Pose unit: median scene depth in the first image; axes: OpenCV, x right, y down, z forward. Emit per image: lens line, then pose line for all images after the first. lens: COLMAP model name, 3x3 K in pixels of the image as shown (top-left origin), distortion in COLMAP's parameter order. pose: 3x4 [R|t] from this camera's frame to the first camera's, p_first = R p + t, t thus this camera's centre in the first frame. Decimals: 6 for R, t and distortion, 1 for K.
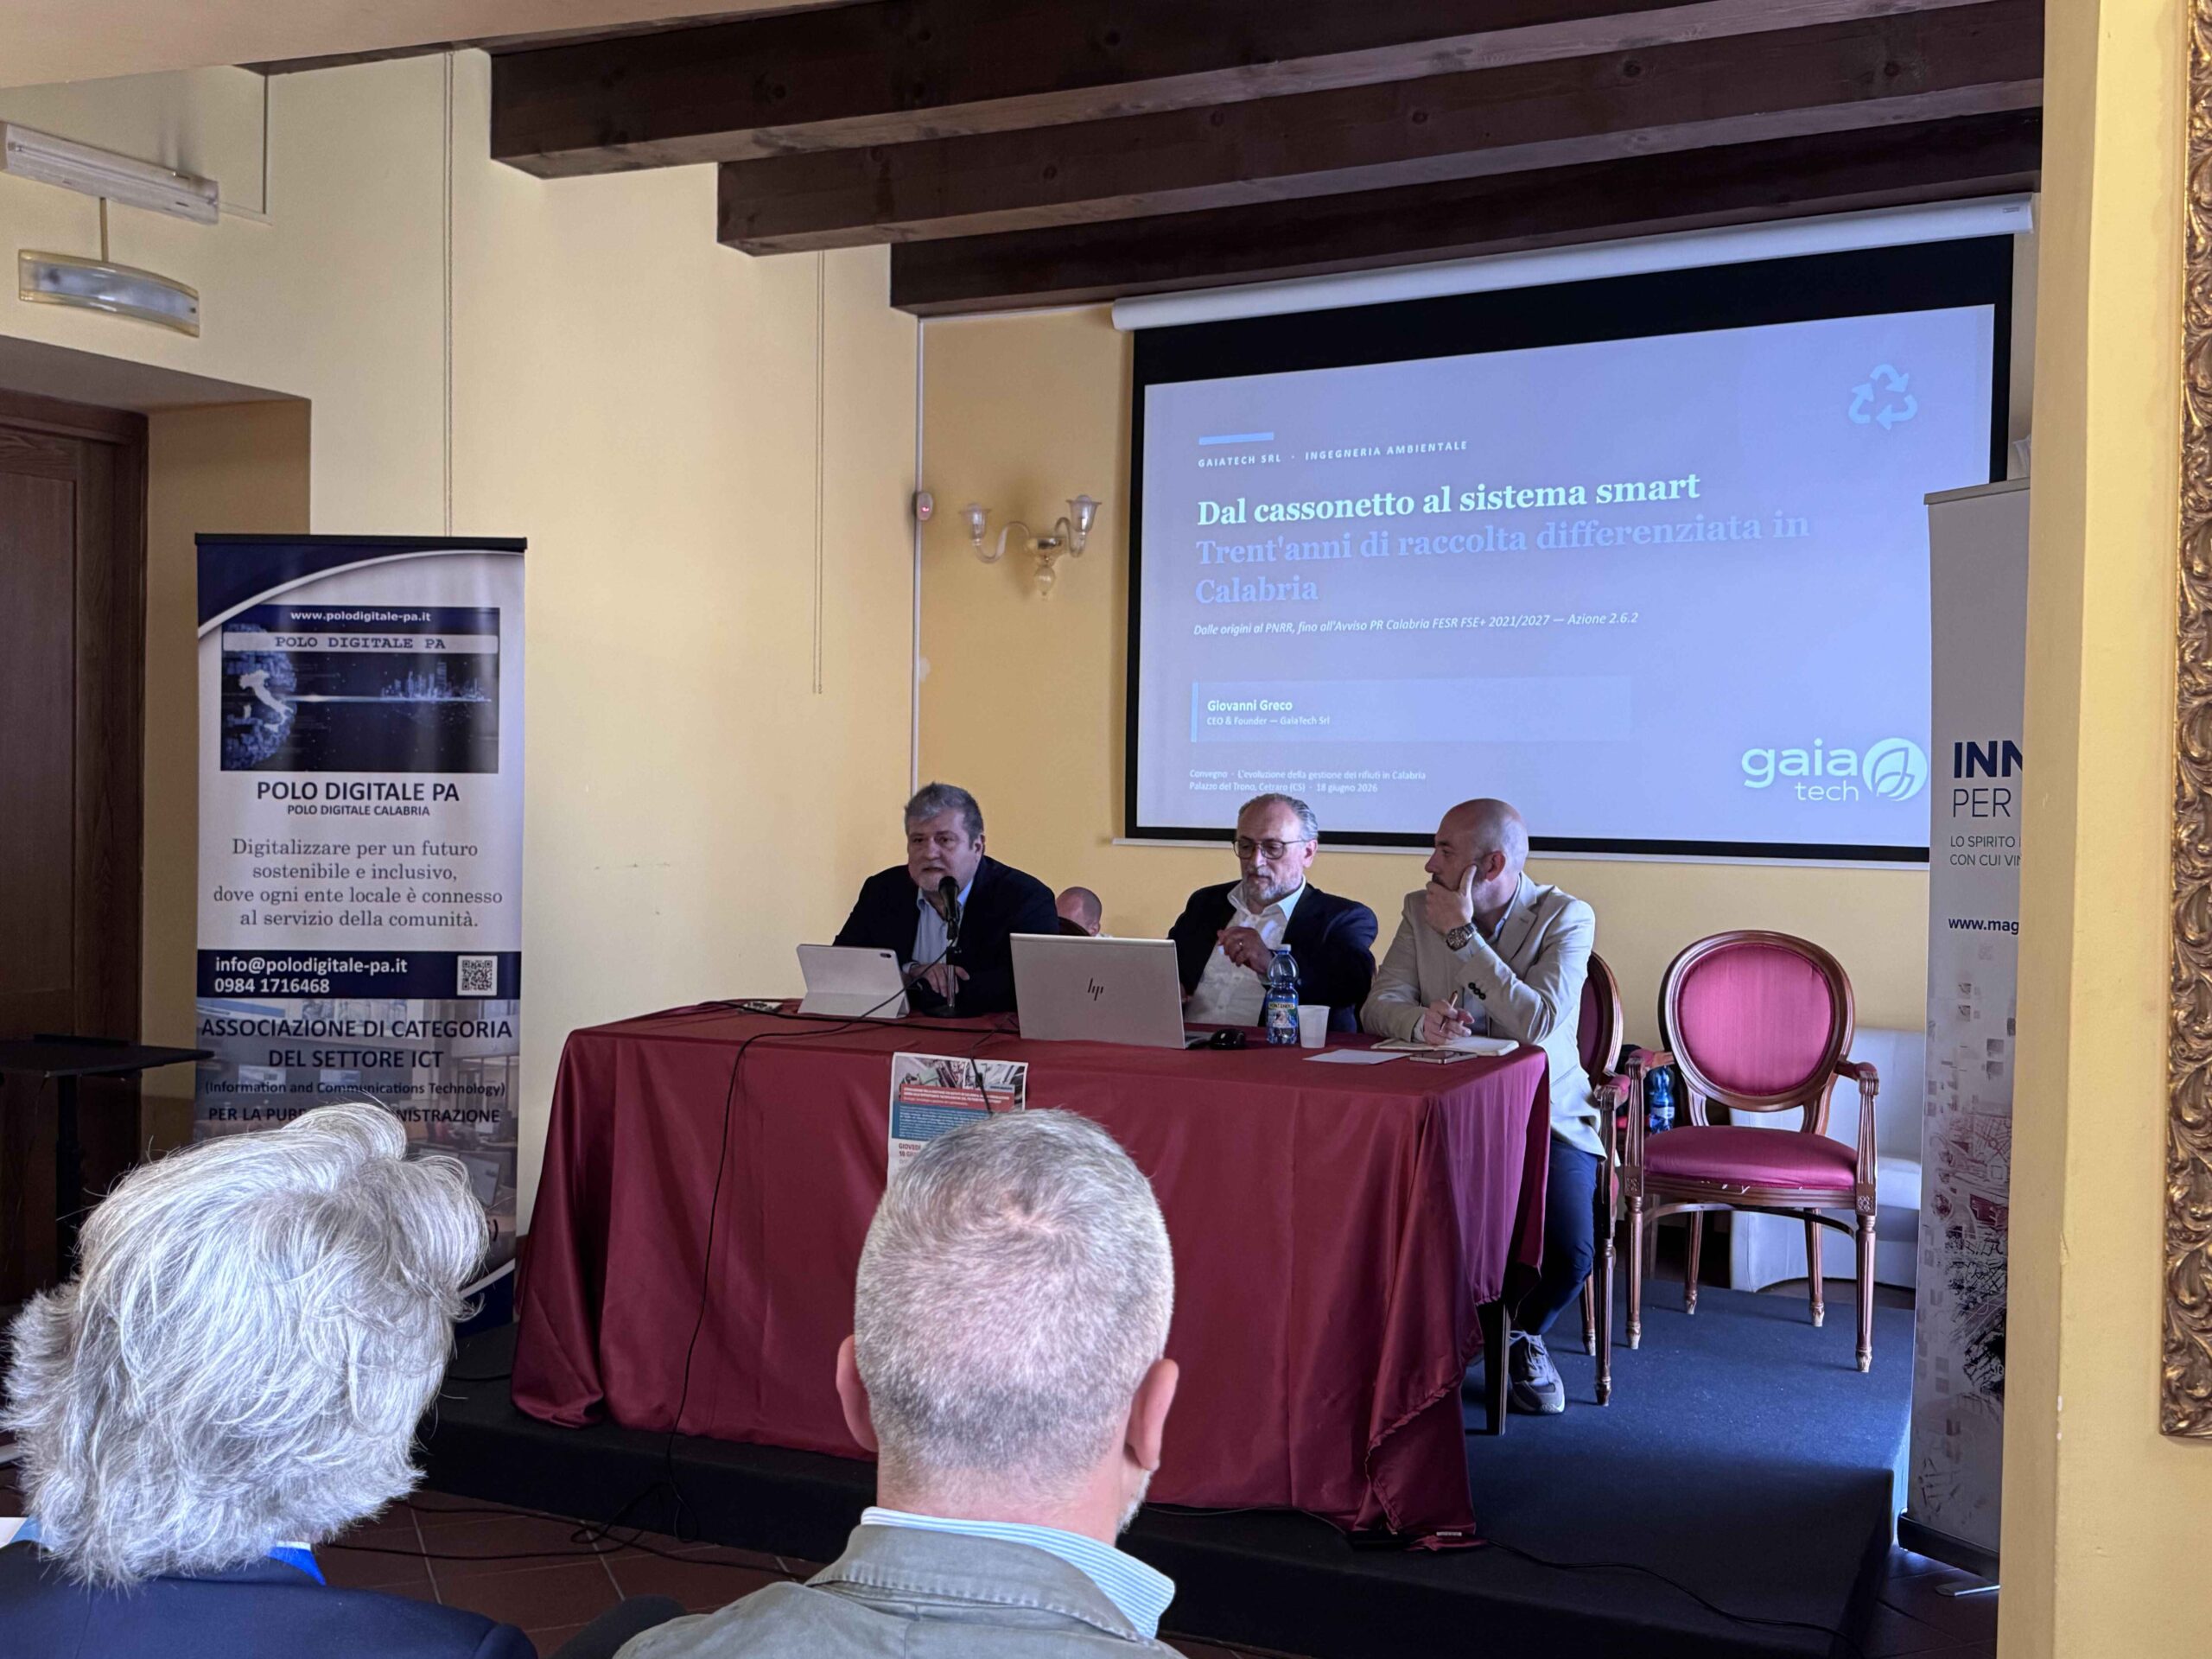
lens RADIAL K [[2206.3, 0, 1114.7], [0, 2206.3, 840.9], [0, 0, 1]] dist [0.098433, 0.000000]
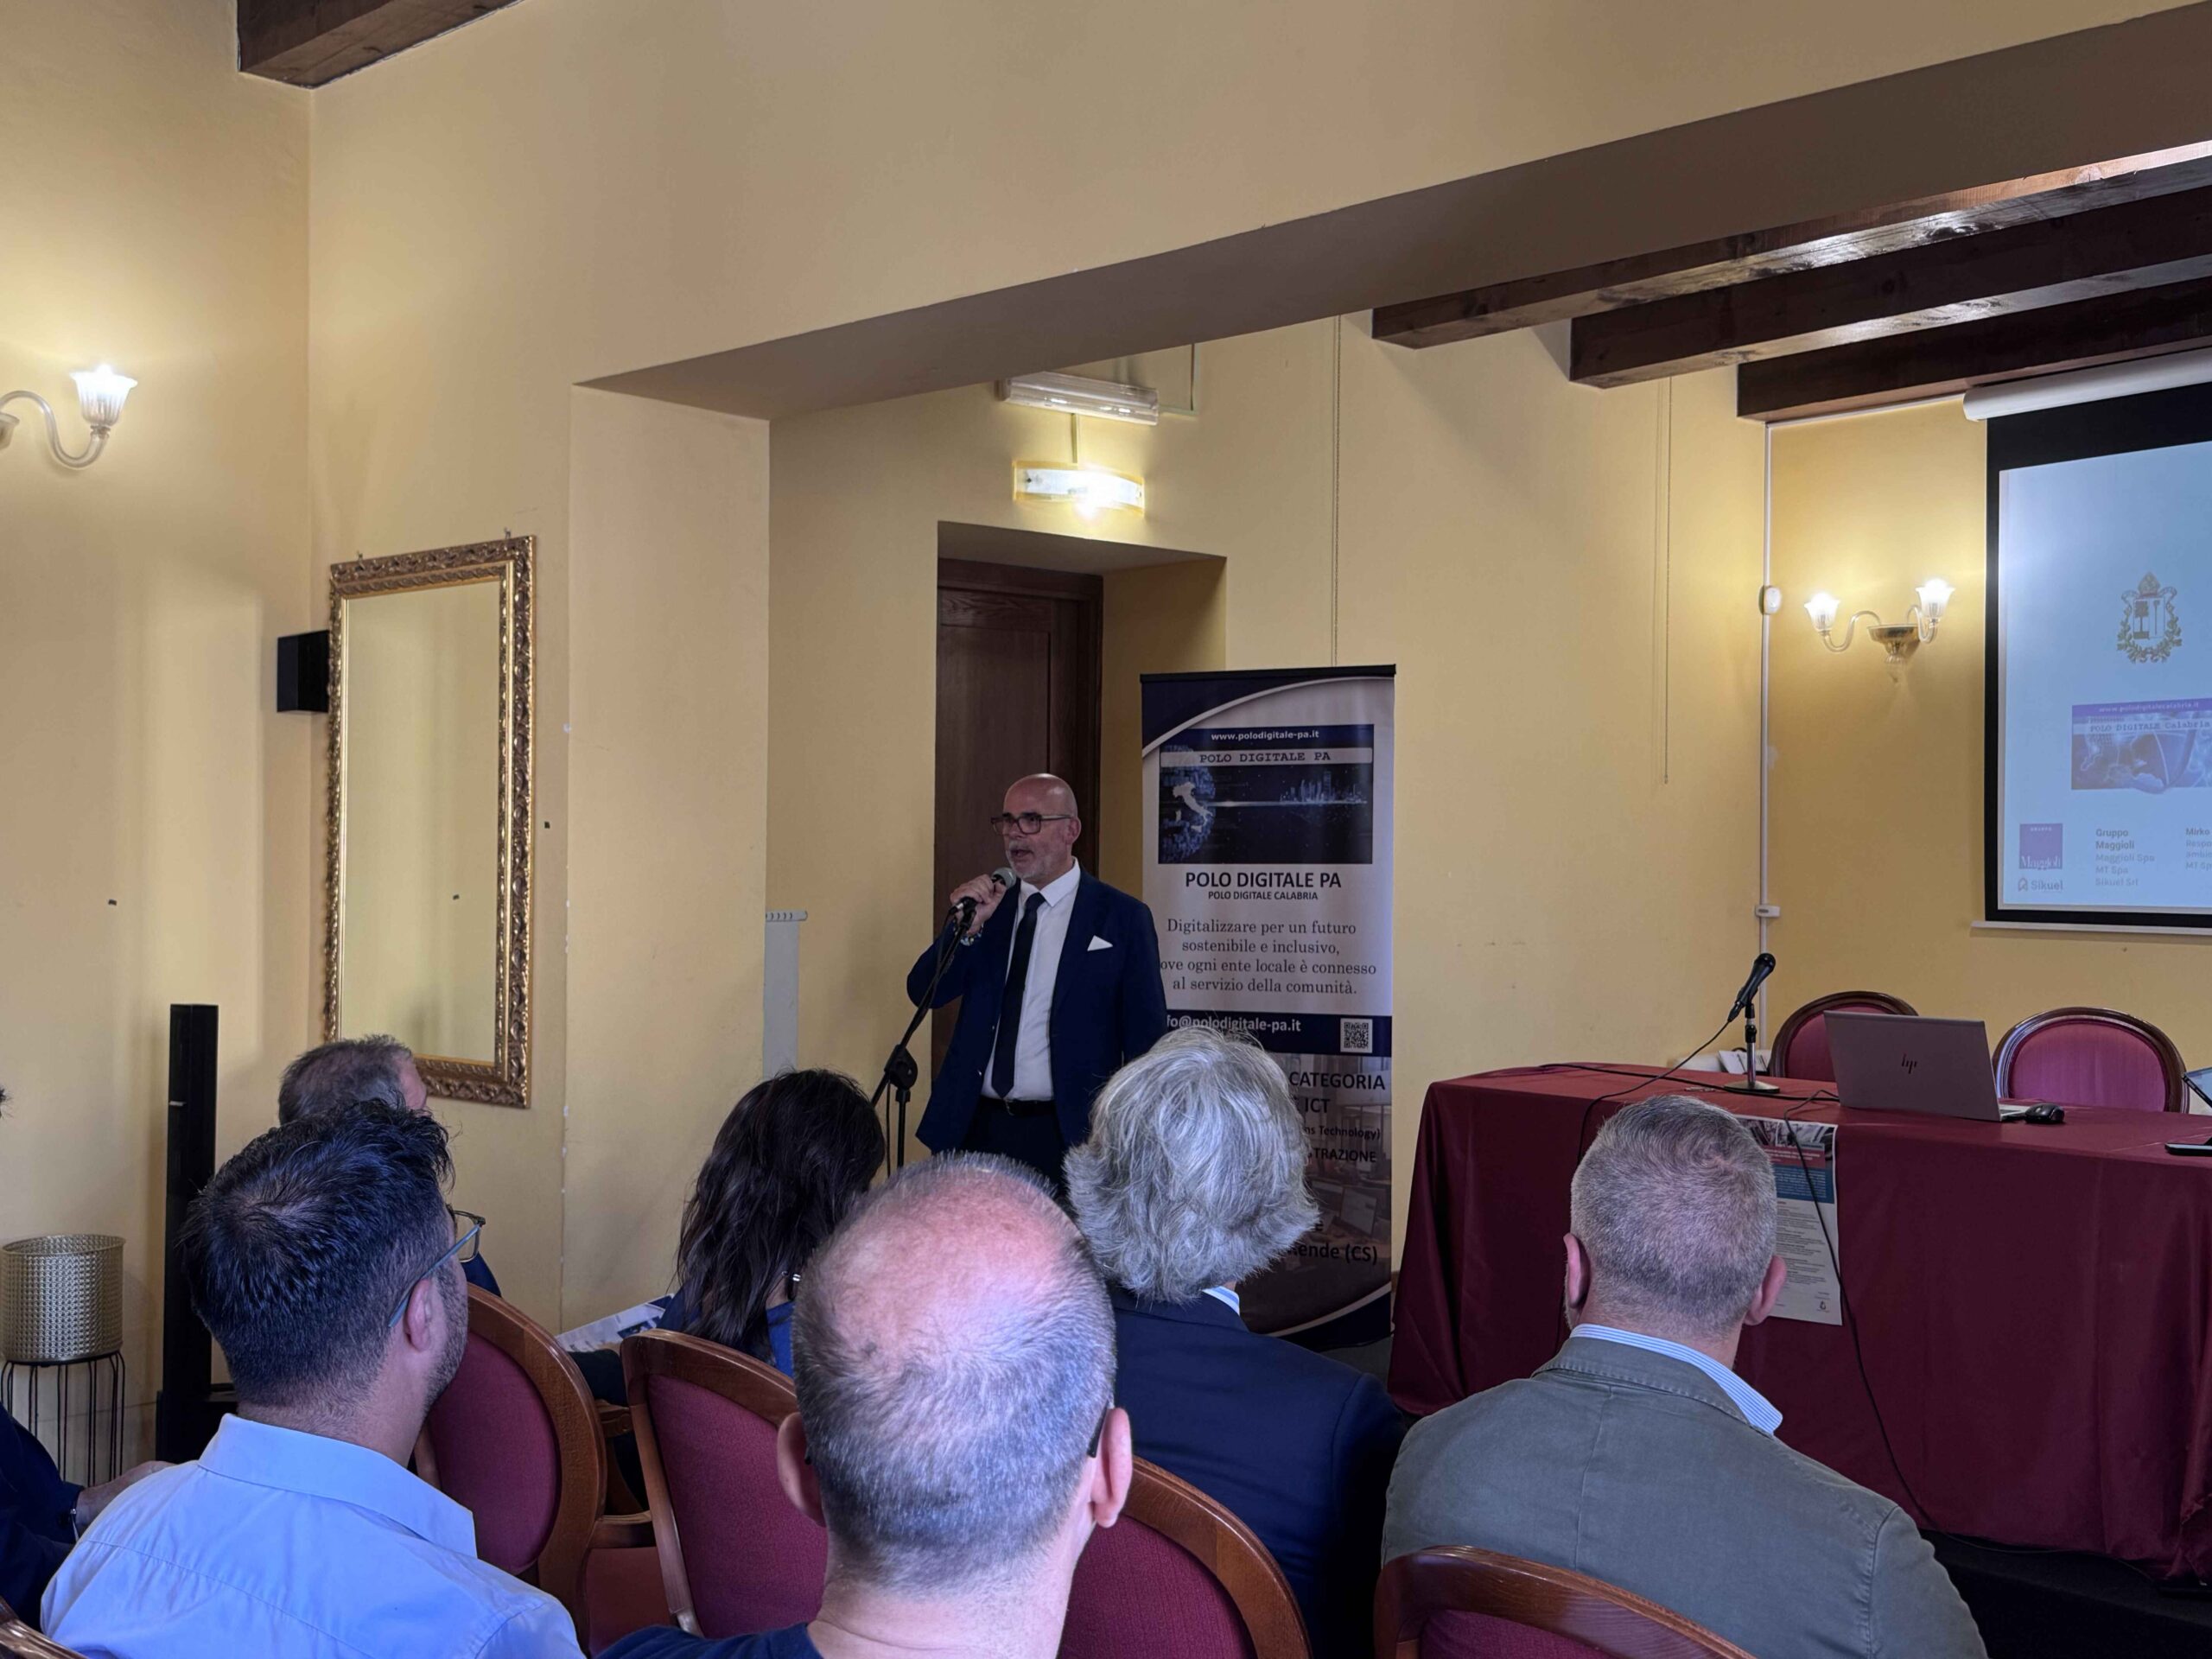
lens RADIAL K [[2206.3, 0, 1103.5], [0, 2206.3, 828.3], [0, 0, 1]] dist [0.098433, 0.000000]
pose [[0.923531, -0.012140, -0.383331, 0.040207], [-0.003632, 0.999177, -0.040392, -0.001470], [0.383506, 0.038696, 0.922728, -0.137104]]
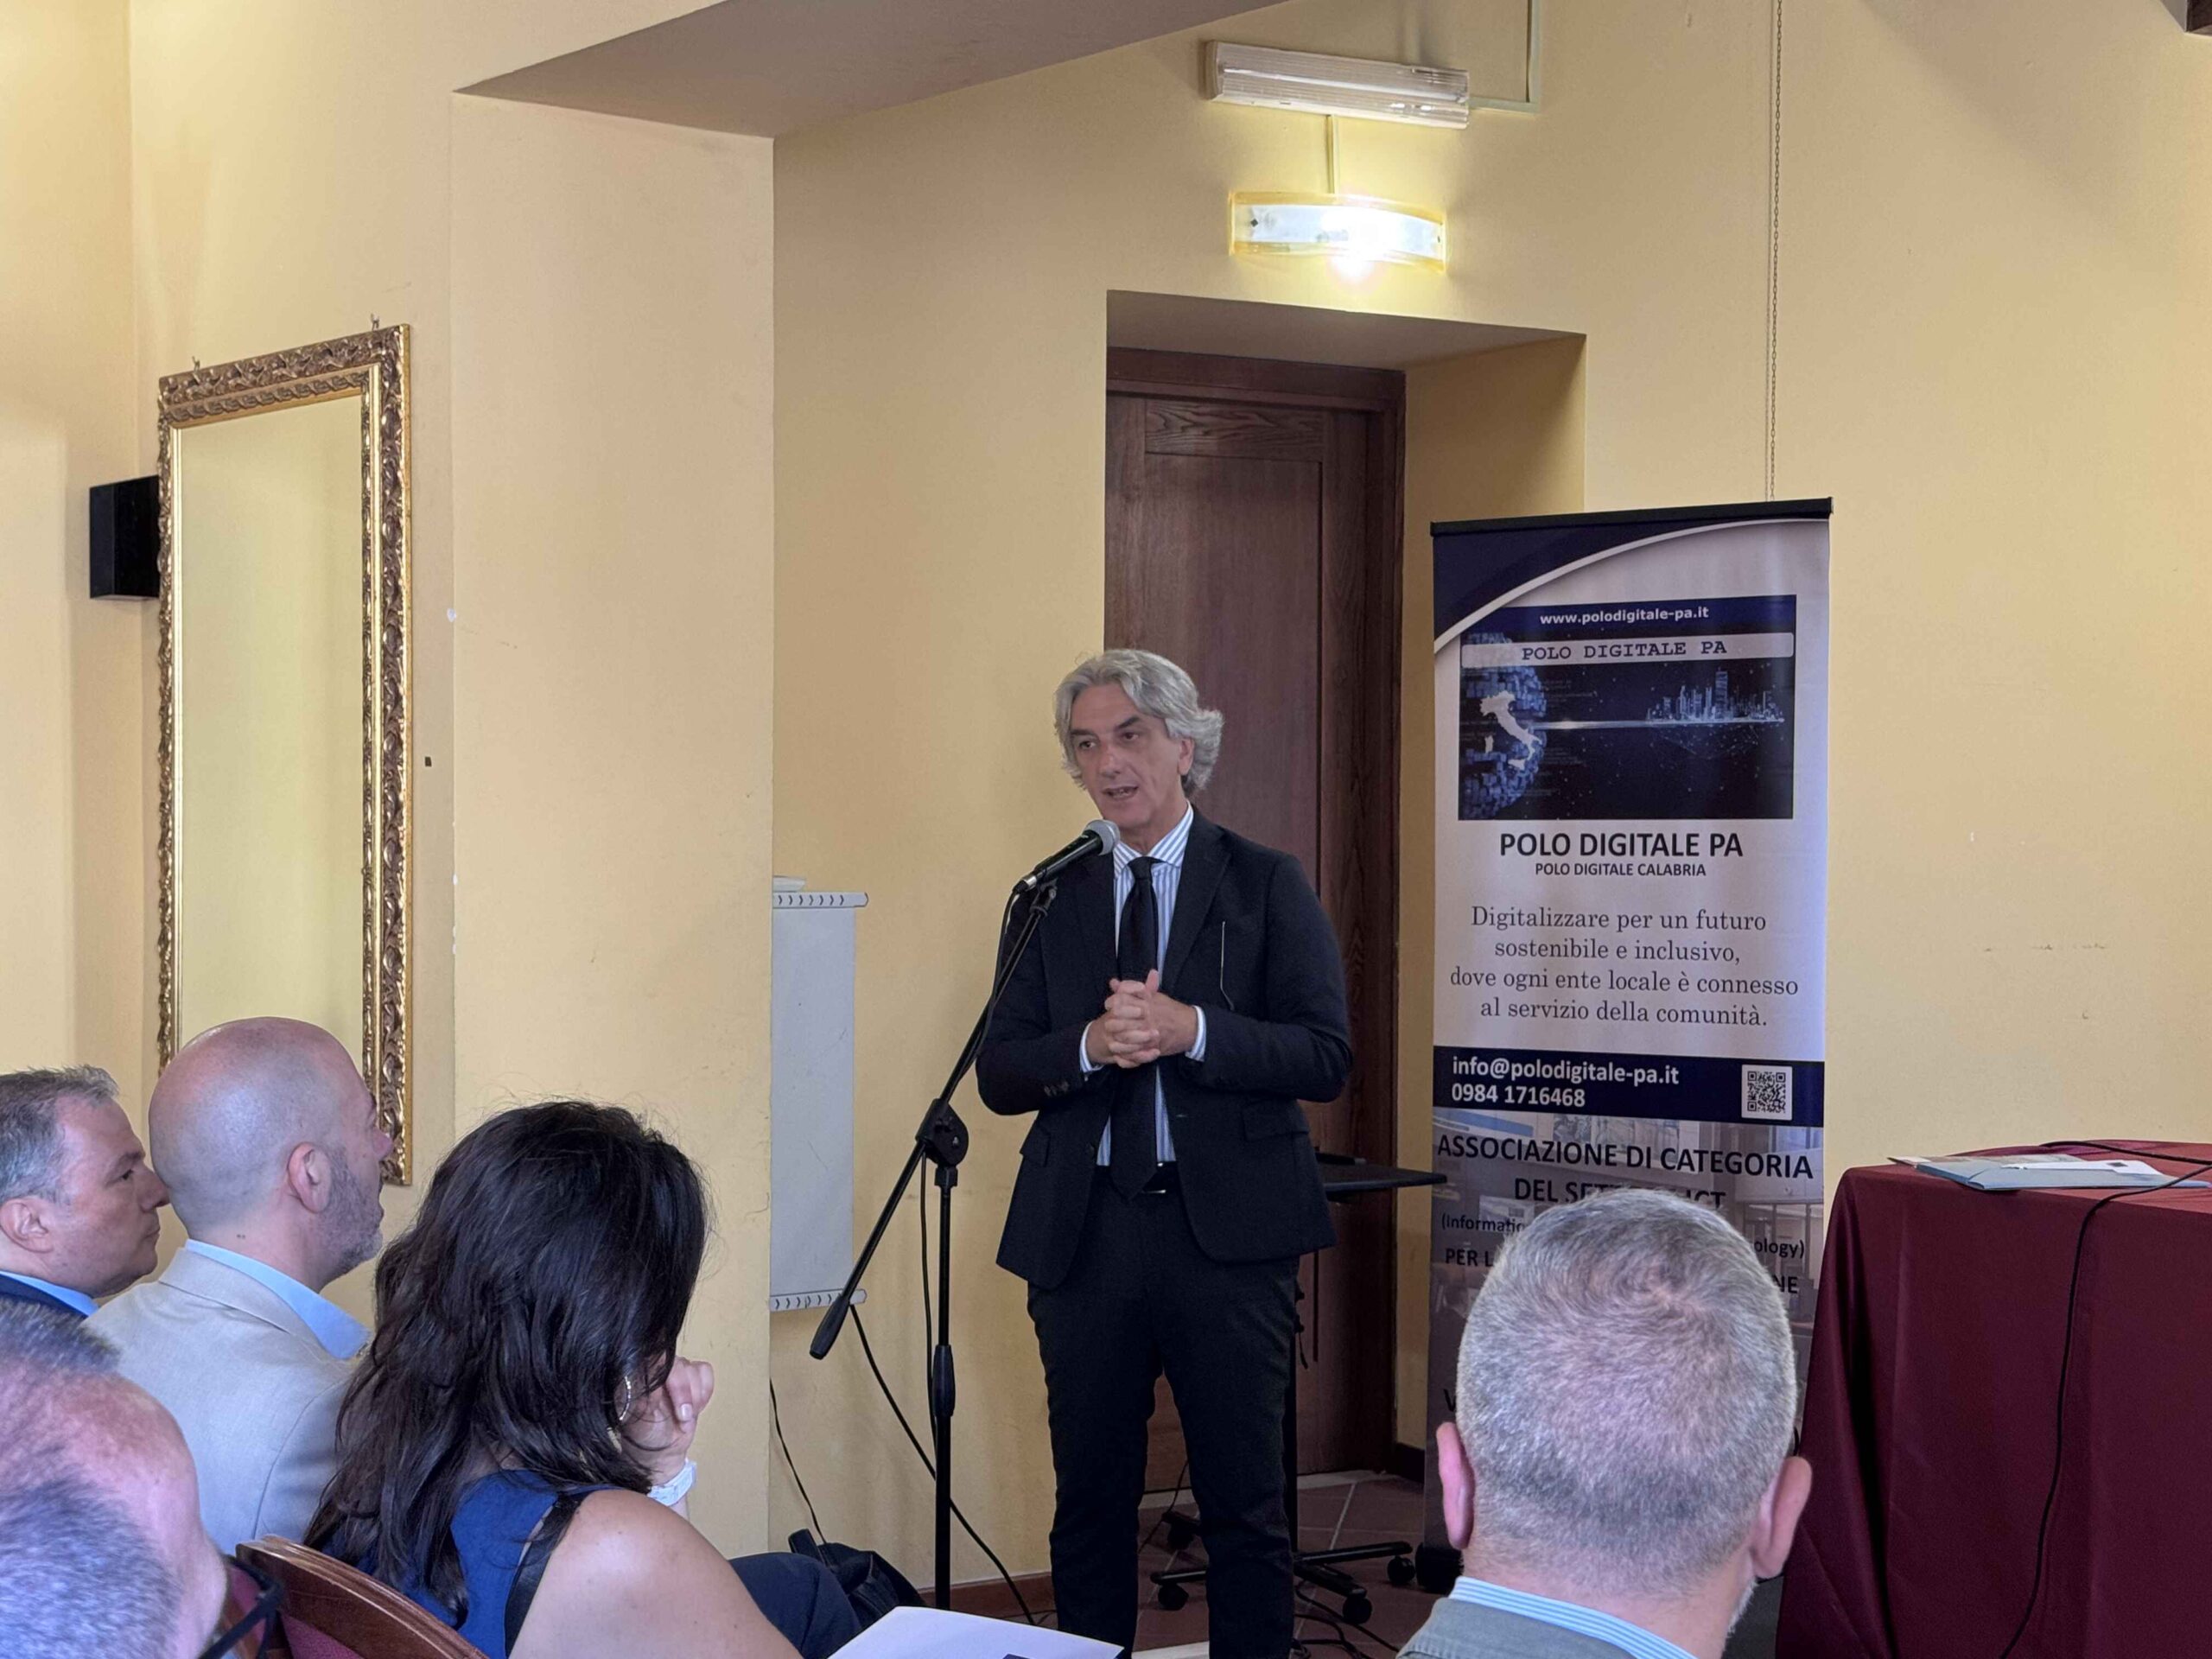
lens RADIAL K [[3363.9, 0, 1071.1], [0, 3363.9, 839.3], [0, 0, 1]] dist [0.092710, 0.000000]
pose [[0.853542, -0.006853, -0.520979, 0.102142], [-0.004316, 0.999786, -0.020221, 0.000096], [0.521006, 0.019508, 0.853330, -0.082387]]
